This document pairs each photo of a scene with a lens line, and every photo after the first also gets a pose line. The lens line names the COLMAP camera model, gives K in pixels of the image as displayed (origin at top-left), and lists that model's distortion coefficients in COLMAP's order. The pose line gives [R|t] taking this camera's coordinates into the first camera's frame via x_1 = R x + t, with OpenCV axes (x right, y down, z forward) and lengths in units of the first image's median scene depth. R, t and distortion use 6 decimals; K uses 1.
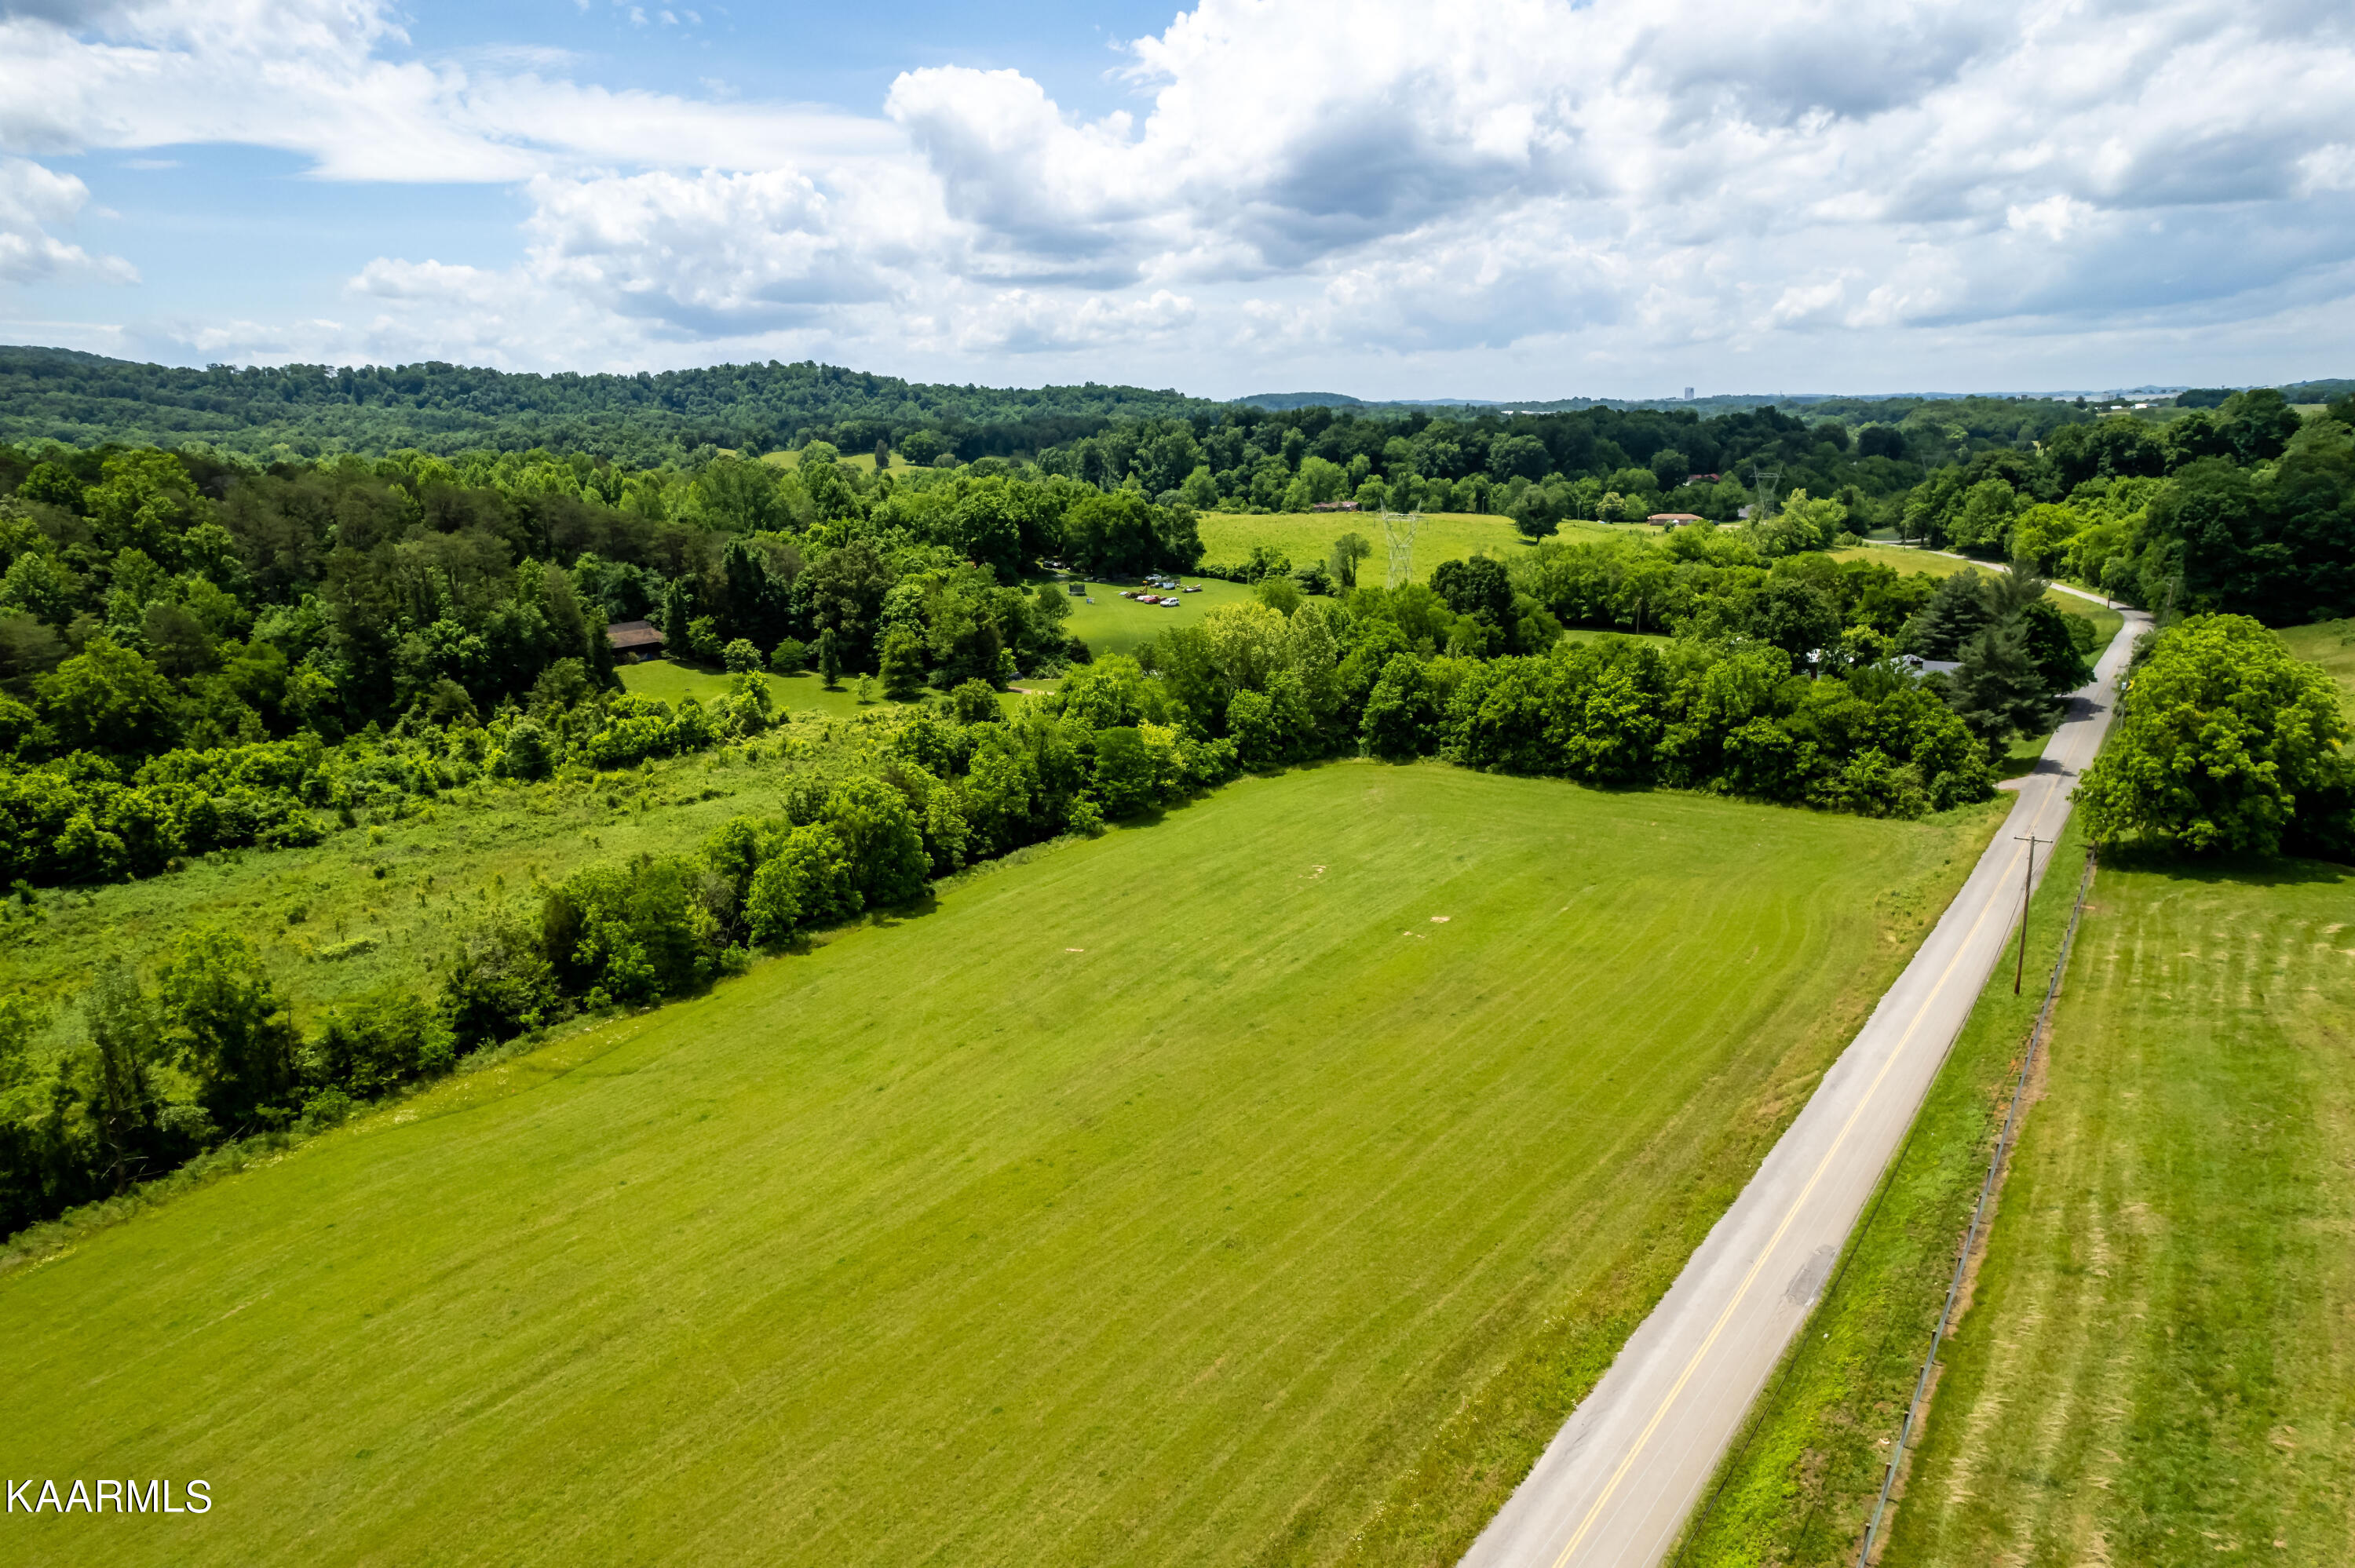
lens RADIAL K [[1524.8, 0, 1186.8], [0, 1524.8, 812.8], [0, 0, 1]] dist [-0.075327, 0.063255]
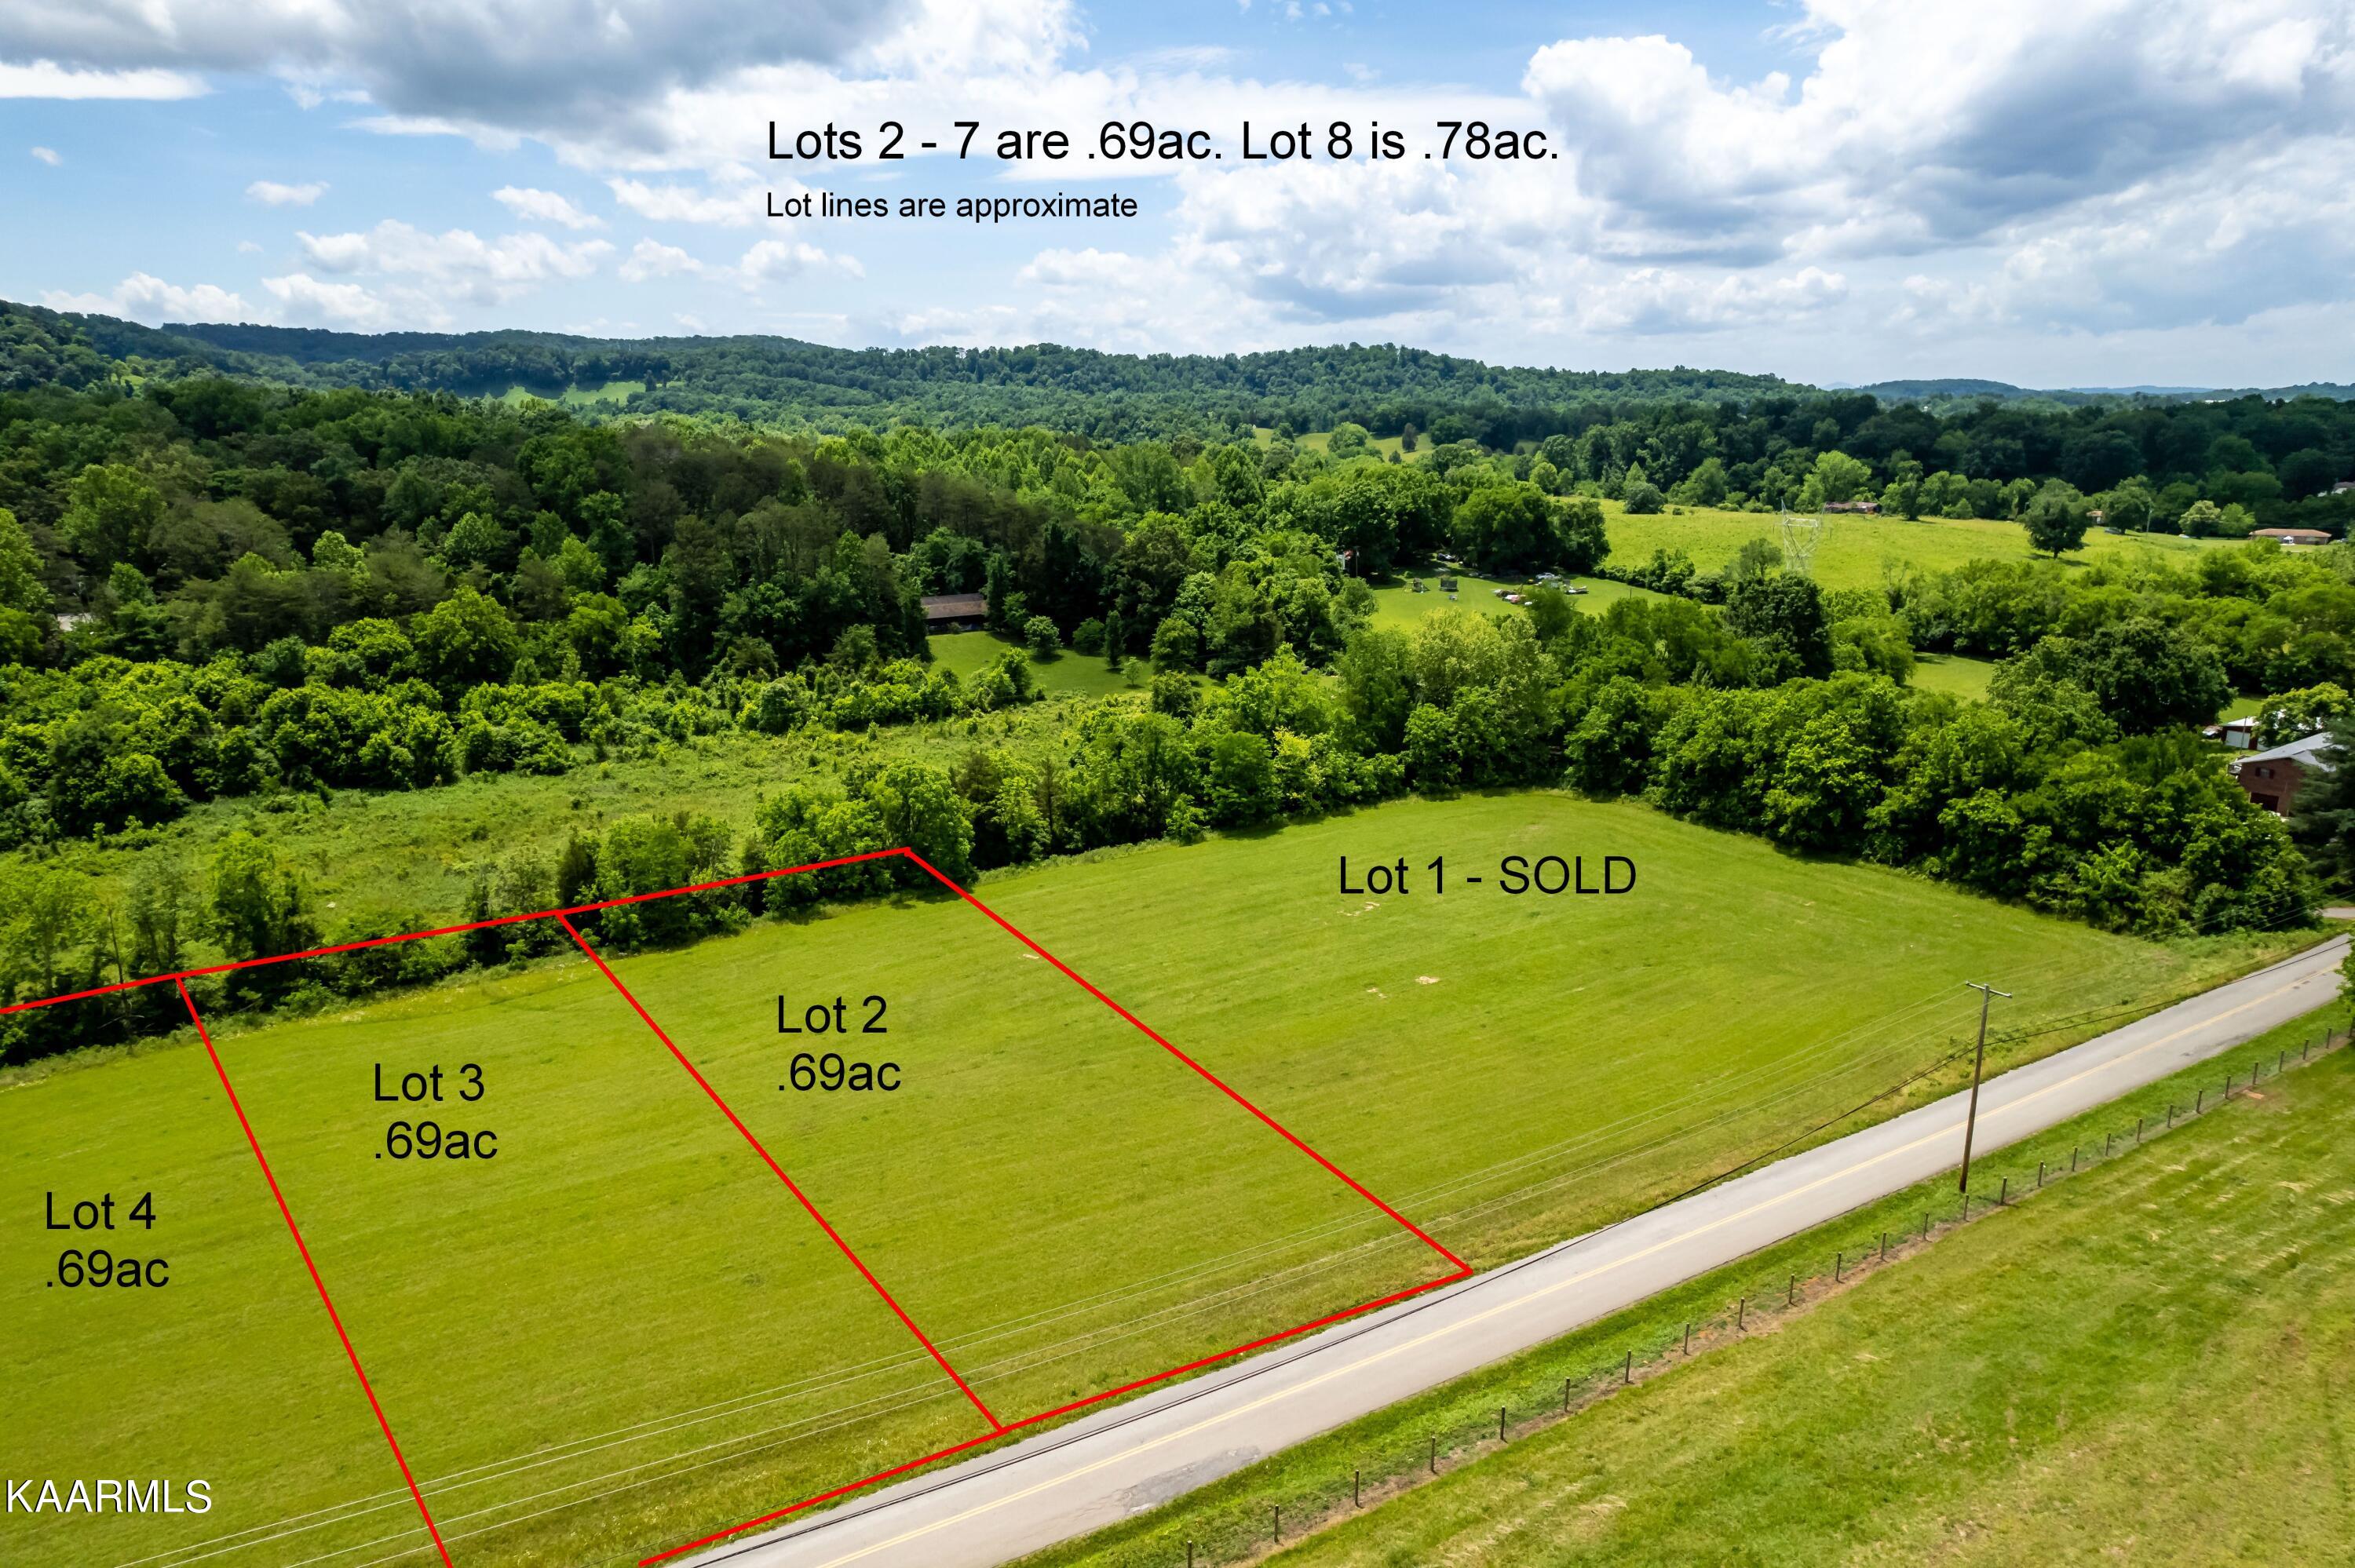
lens RADIAL K [[1524.8, 0, 1167.6], [0, 1524.8, 826.8], [0, 0, 1]] dist [-0.075327, 0.063255]
pose [[0.920723, 0.108399, -0.374857, 0.191815], [-0.100962, 0.994106, 0.039489, -0.021017], [0.376929, 0.001488, 0.926241, 0.066451]]
